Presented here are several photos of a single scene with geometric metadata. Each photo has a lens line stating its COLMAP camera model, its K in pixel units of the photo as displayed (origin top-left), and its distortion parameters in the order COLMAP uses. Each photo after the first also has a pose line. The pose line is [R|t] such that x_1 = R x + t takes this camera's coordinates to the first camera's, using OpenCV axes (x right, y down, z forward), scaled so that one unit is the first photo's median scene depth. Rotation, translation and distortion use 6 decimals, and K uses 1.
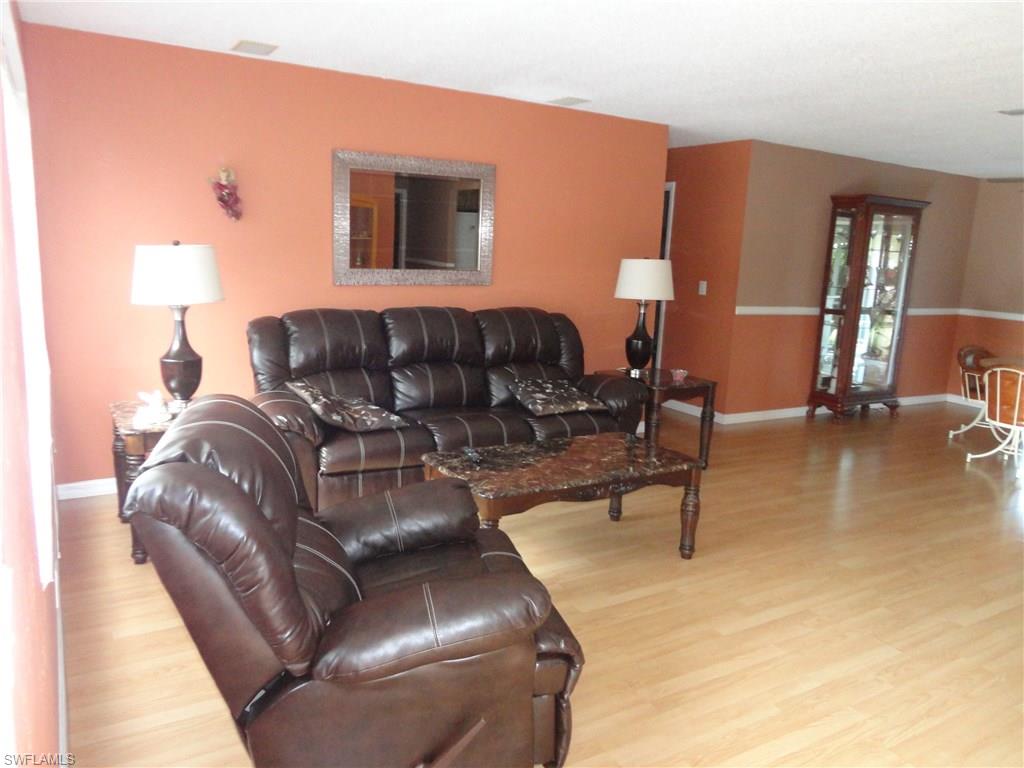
lens RADIAL K [[751.5, 0, 510.9], [0, 751.5, 388.2], [0, 0, 1]] dist [-0.002828, -0.004850]
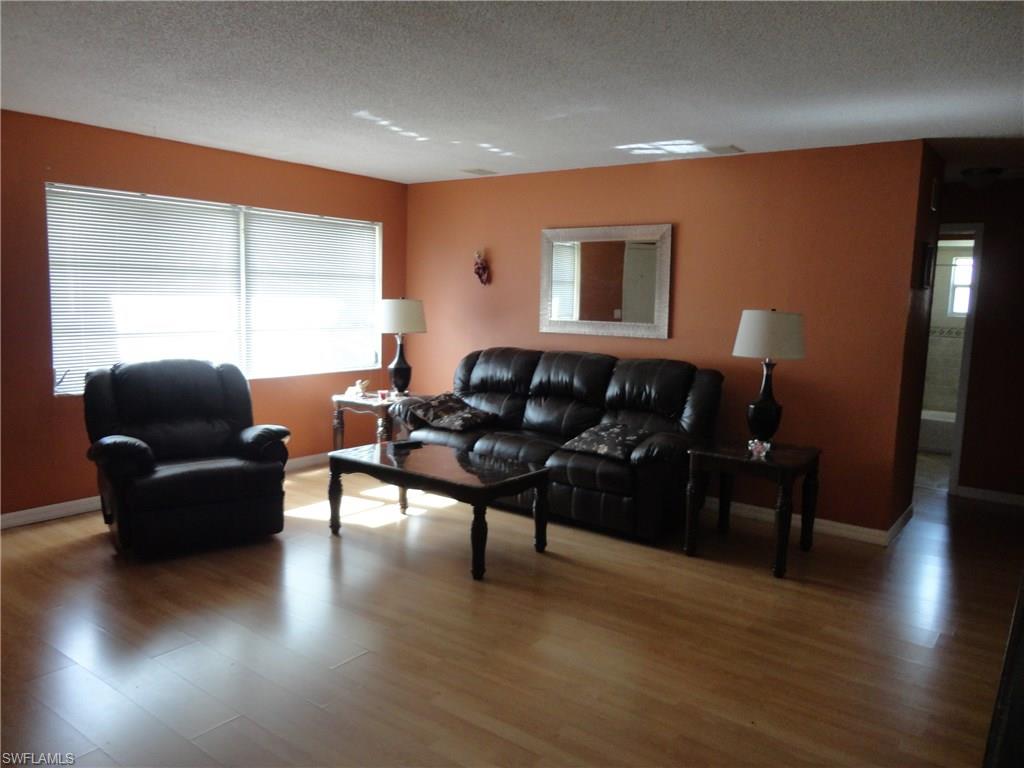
lens RADIAL K [[751.5, 0, 510.9], [0, 751.5, 388.2], [0, 0, 1]] dist [-0.002828, -0.004850]
pose [[0.372741, 0.092363, -0.923327, 0.679473], [-0.180610, 0.983226, 0.025444, -0.043219], [0.910189, 0.157278, 0.383171, 0.325435]]
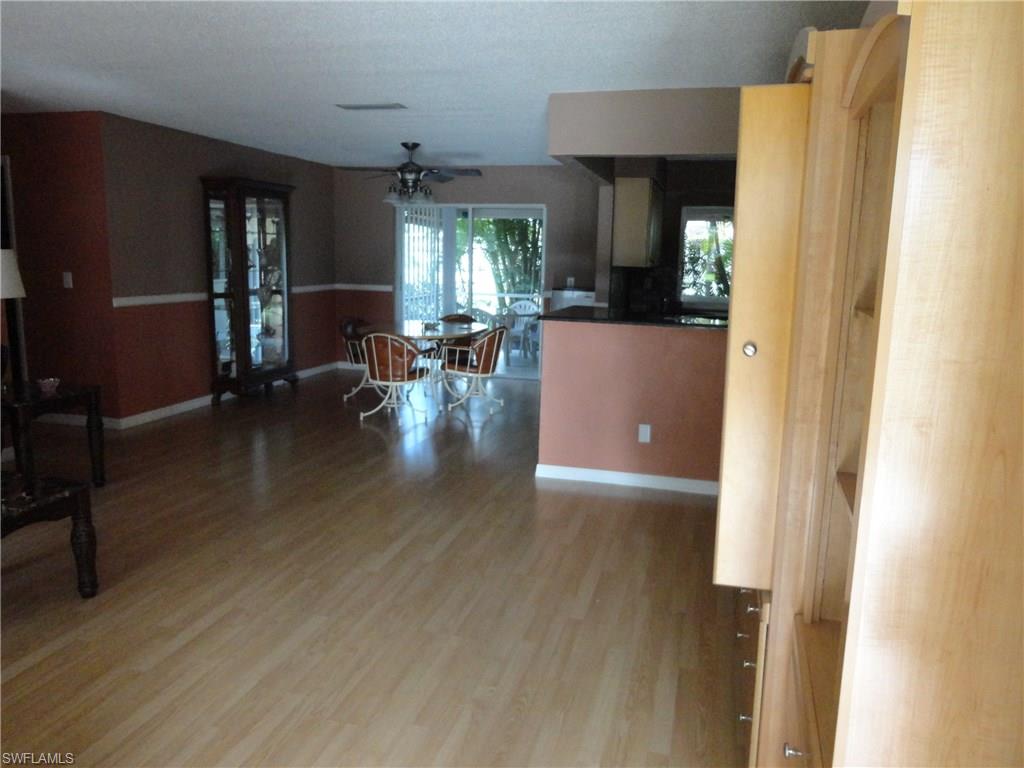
lens RADIAL K [[751.5, 0, 510.9], [0, 751.5, 388.2], [0, 0, 1]] dist [-0.002828, -0.004850]
pose [[0.723937, -0.157856, 0.671563, 0.023278], [0.144397, 0.986578, 0.076245, -0.002067], [-0.674585, 0.041775, 0.737014, 0.019664]]
